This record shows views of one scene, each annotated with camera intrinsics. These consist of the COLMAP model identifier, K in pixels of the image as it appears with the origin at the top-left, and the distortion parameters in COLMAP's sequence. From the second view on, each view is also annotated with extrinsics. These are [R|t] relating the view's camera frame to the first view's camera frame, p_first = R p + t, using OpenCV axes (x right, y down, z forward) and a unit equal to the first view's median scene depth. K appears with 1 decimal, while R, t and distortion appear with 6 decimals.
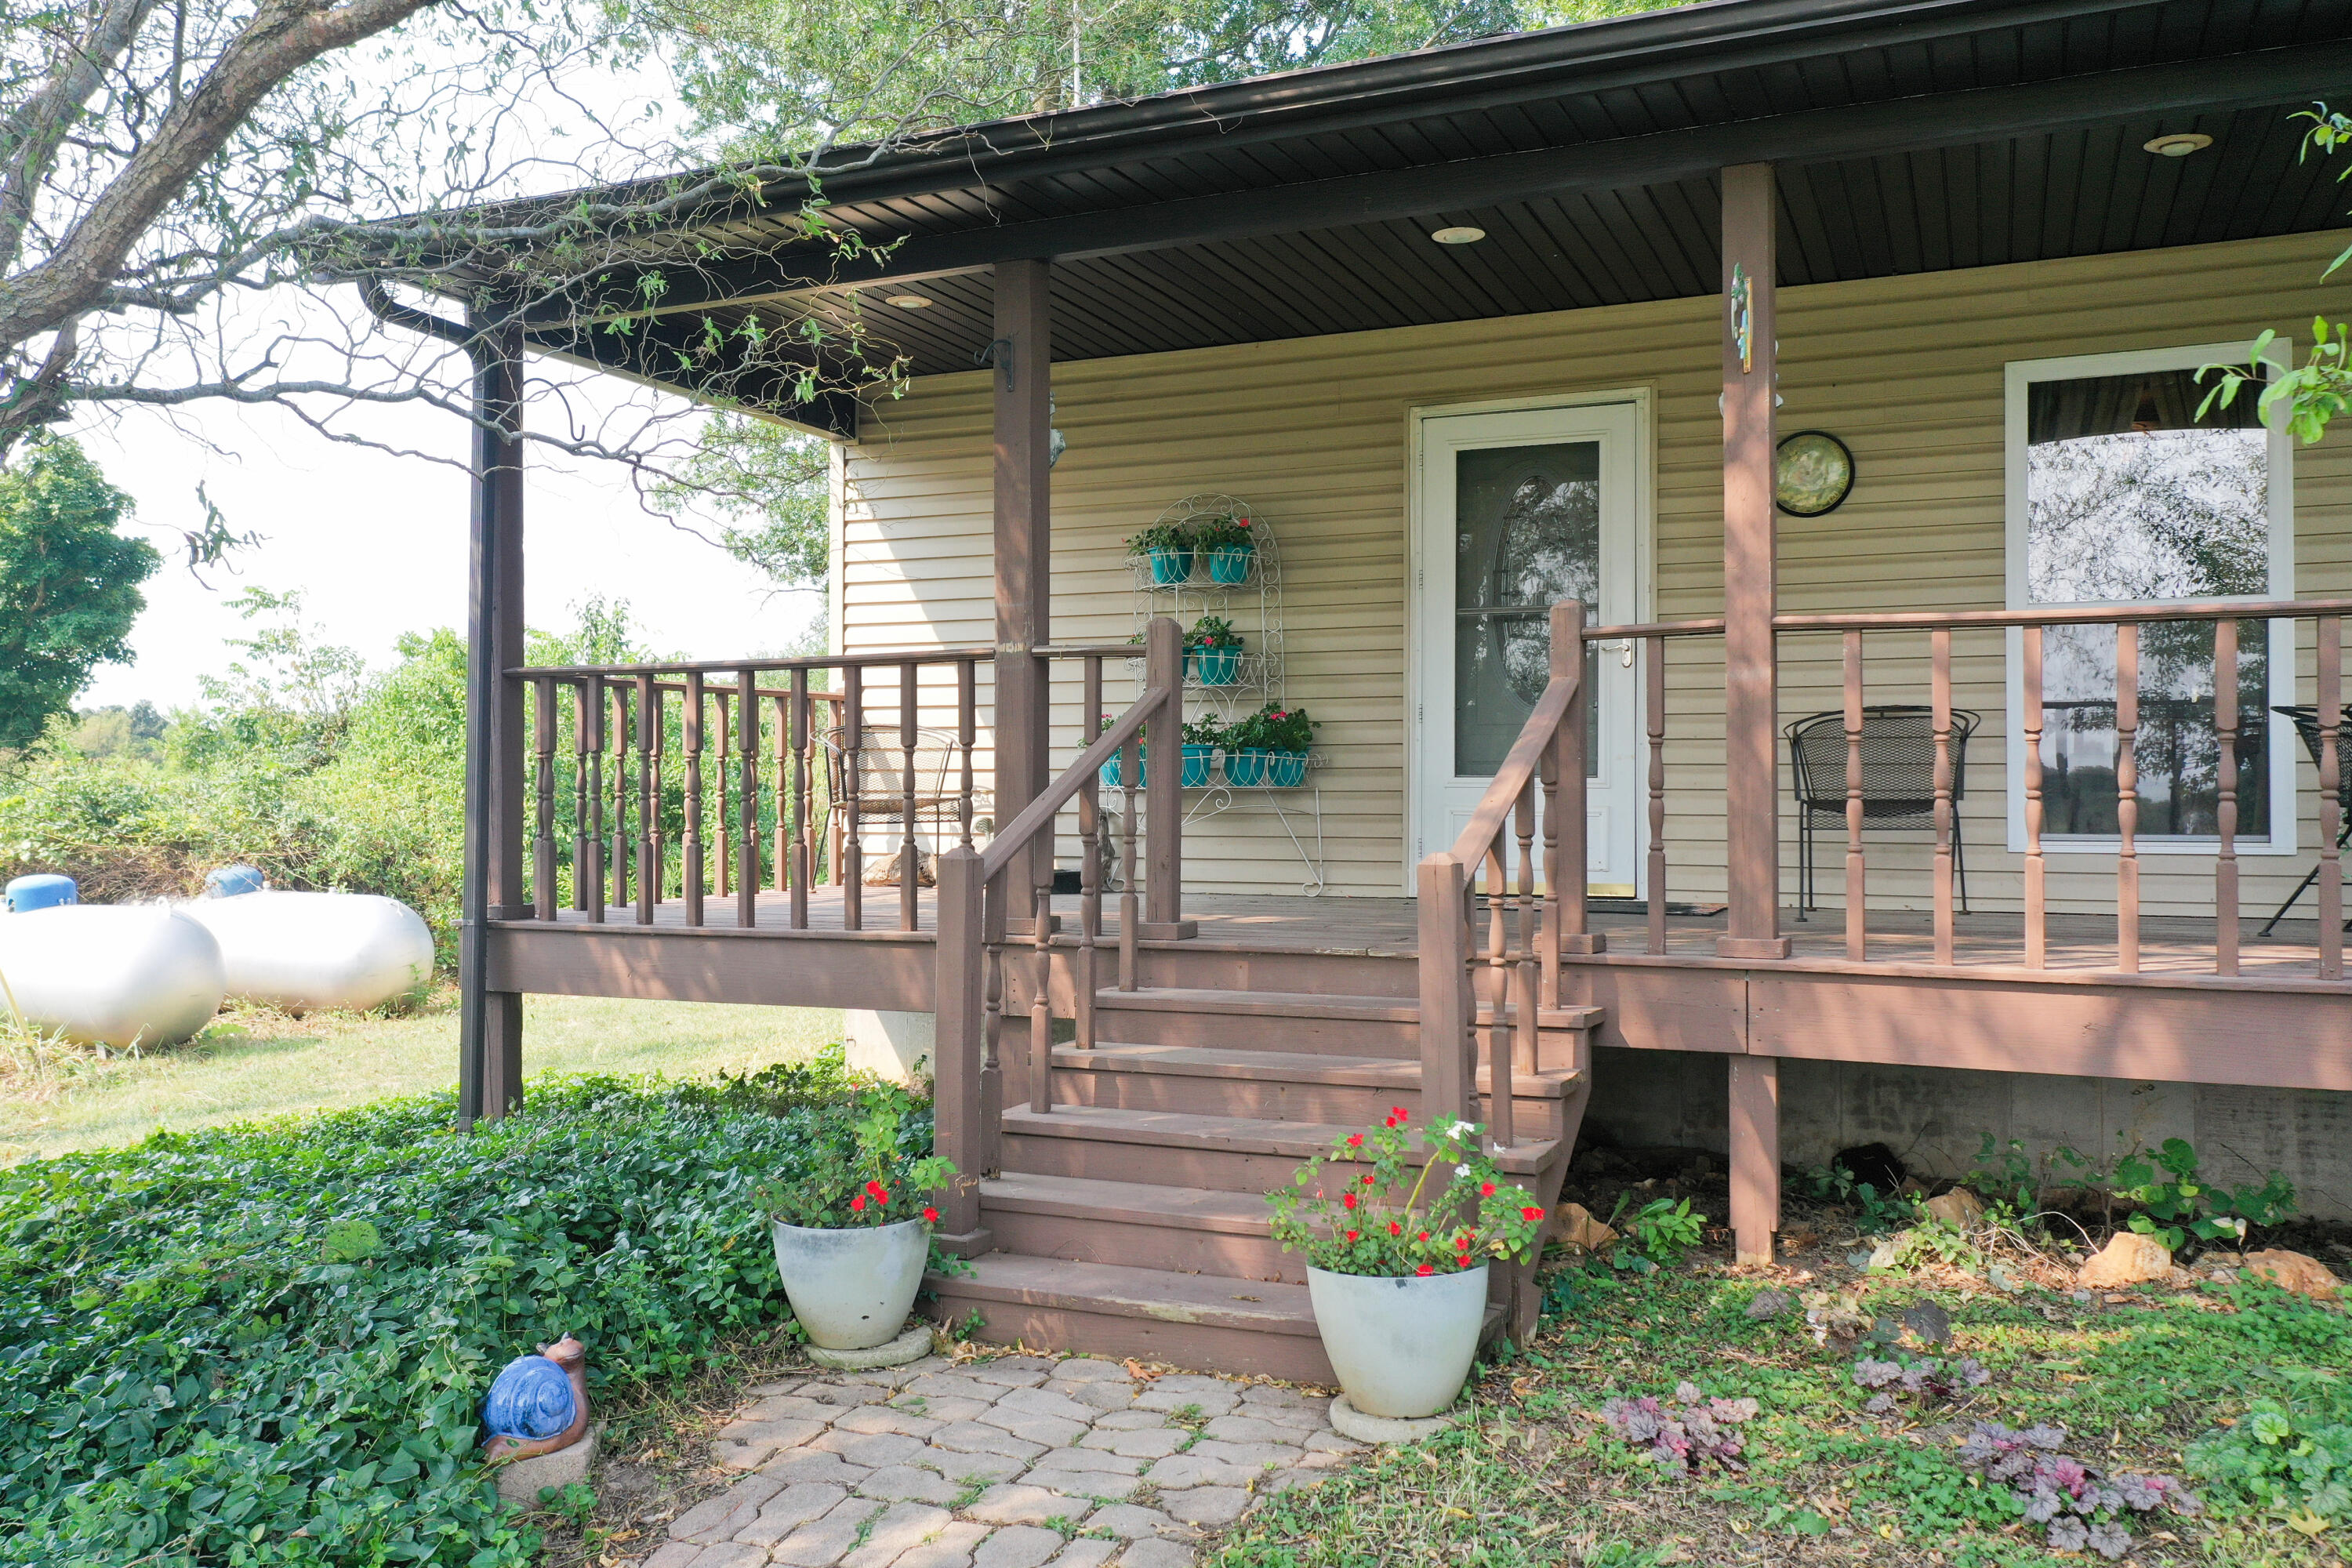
lens RADIAL K [[1830.6, 0, 1170.2], [0, 1830.6, 775.3], [0, 0, 1]] dist [-0.001678, 0.001189]
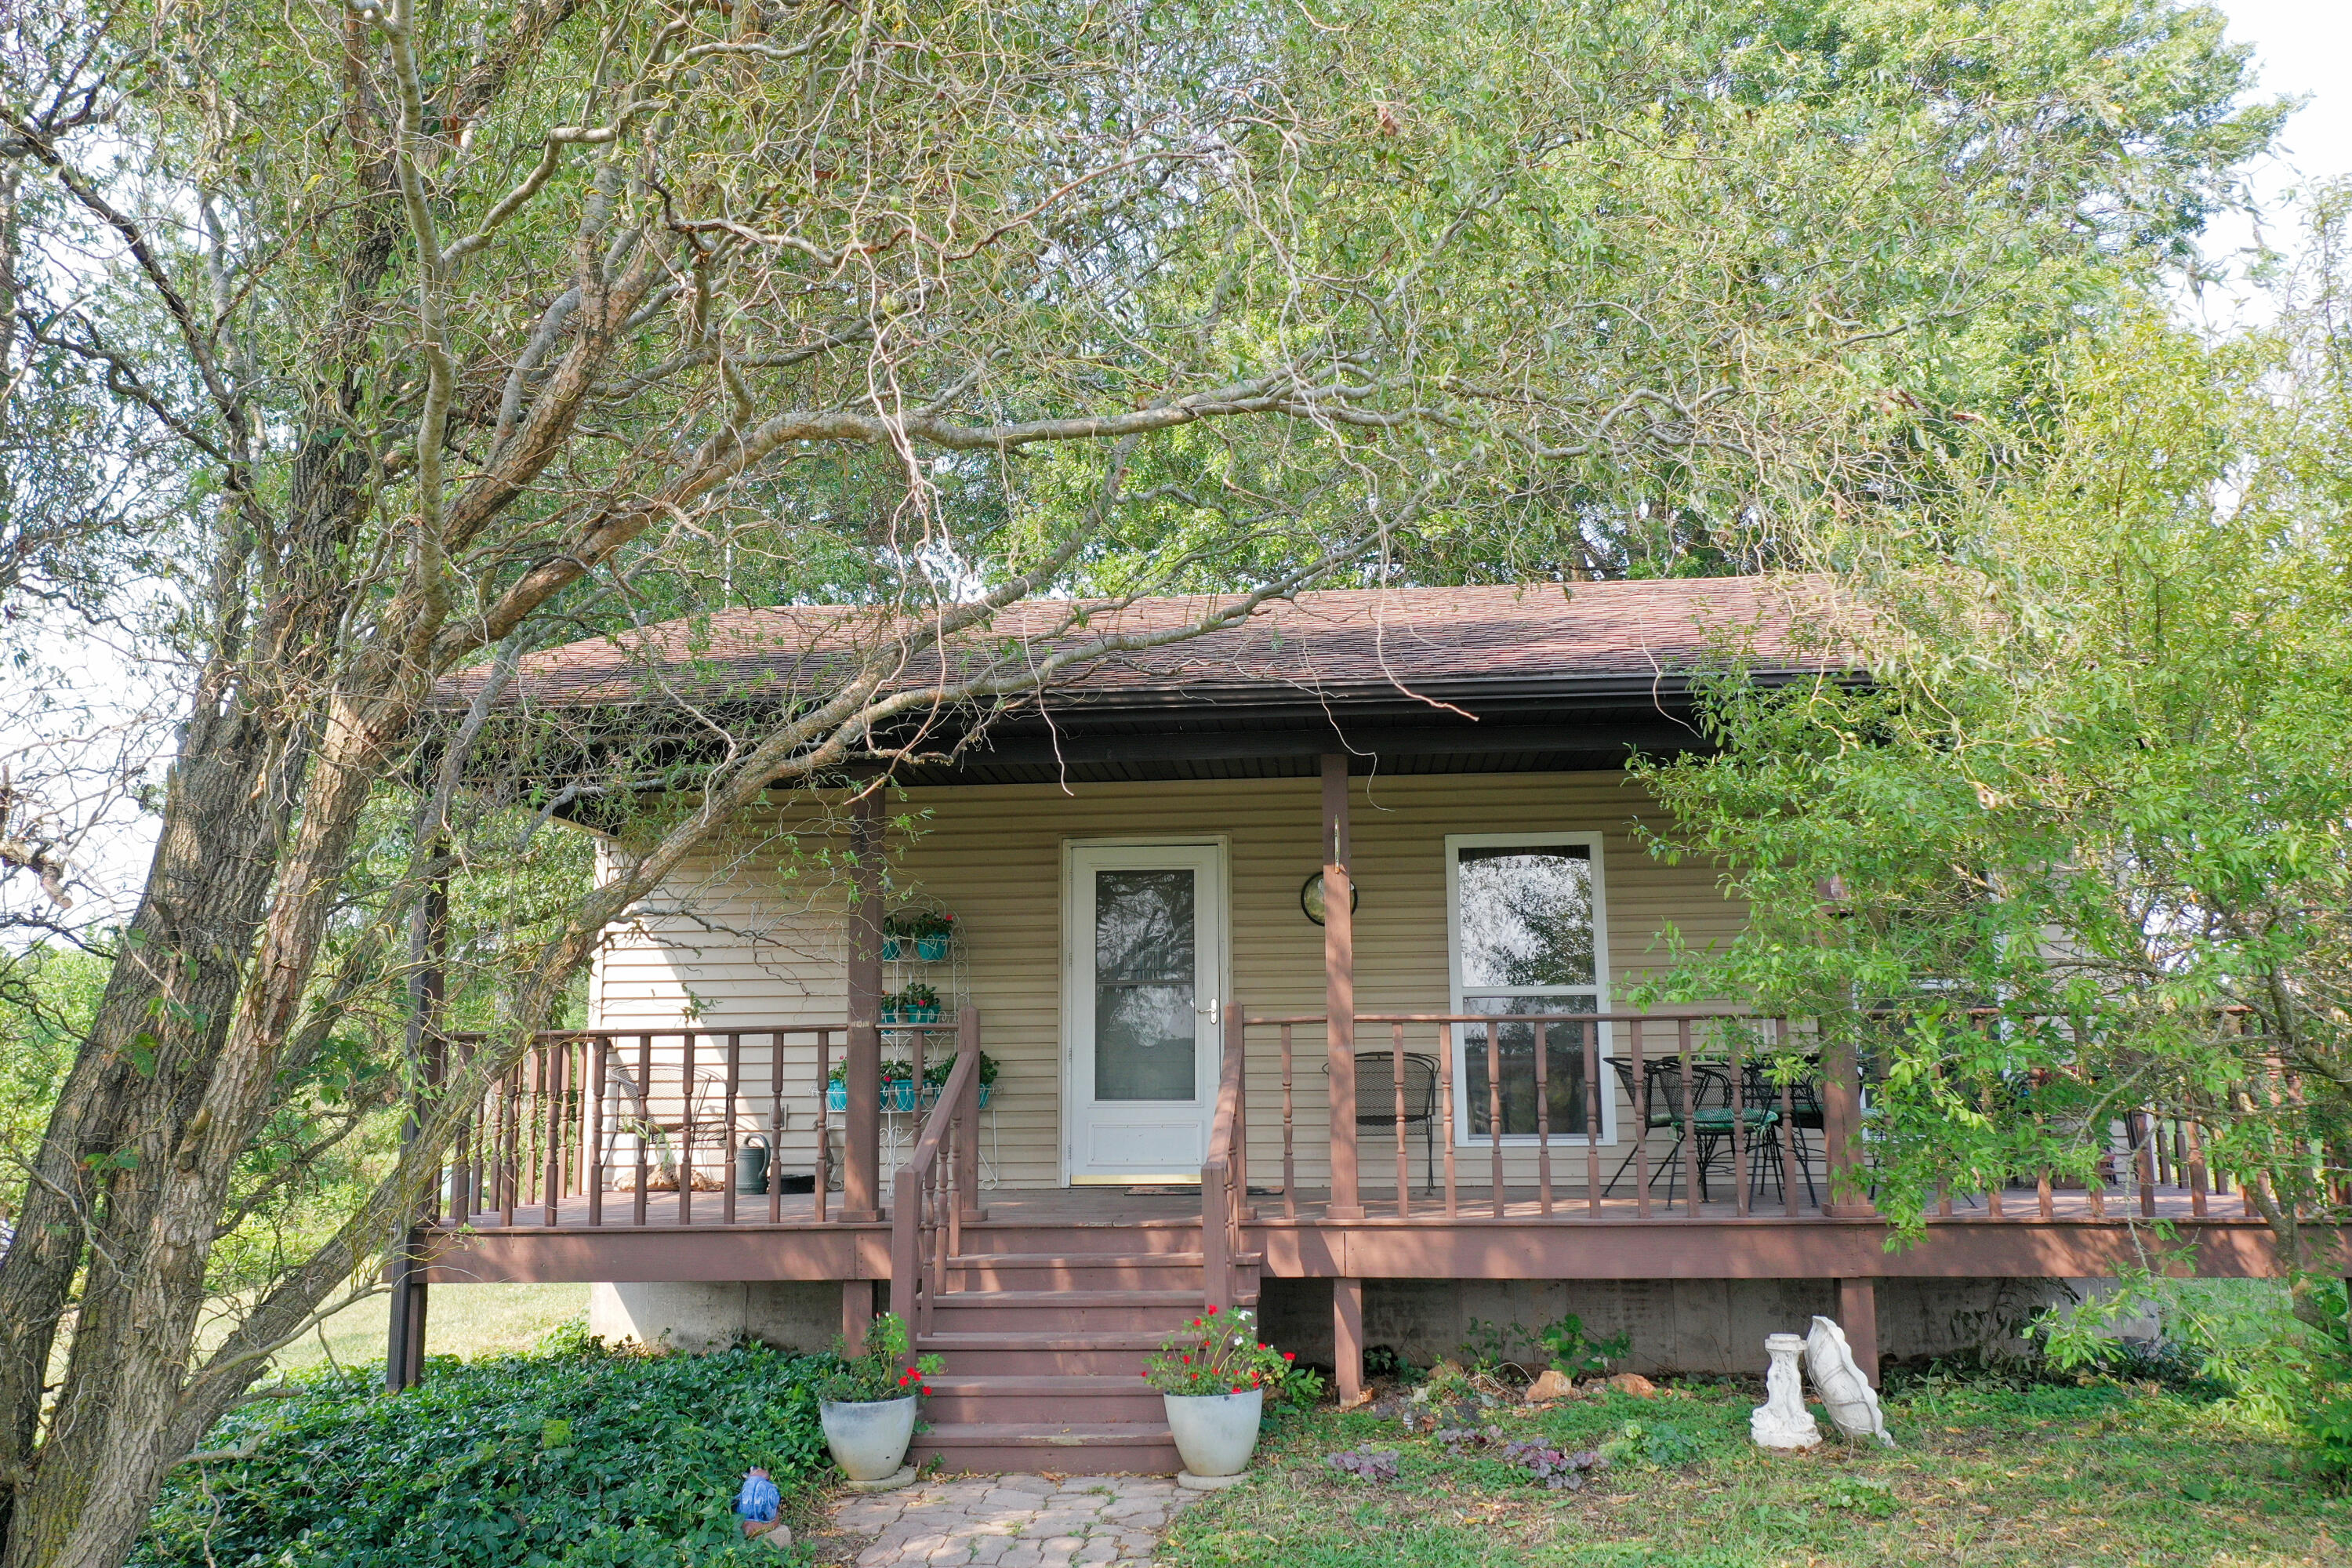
lens RADIAL K [[1830.6, 0, 1170.2], [0, 1830.6, 775.3], [0, 0, 1]] dist [-0.001678, 0.001189]
pose [[0.946257, 0.041293, 0.320768, -0.390786], [0.008748, 0.988185, -0.153016, -0.046405], [-0.323297, 0.147599, 0.934716, -0.581642]]
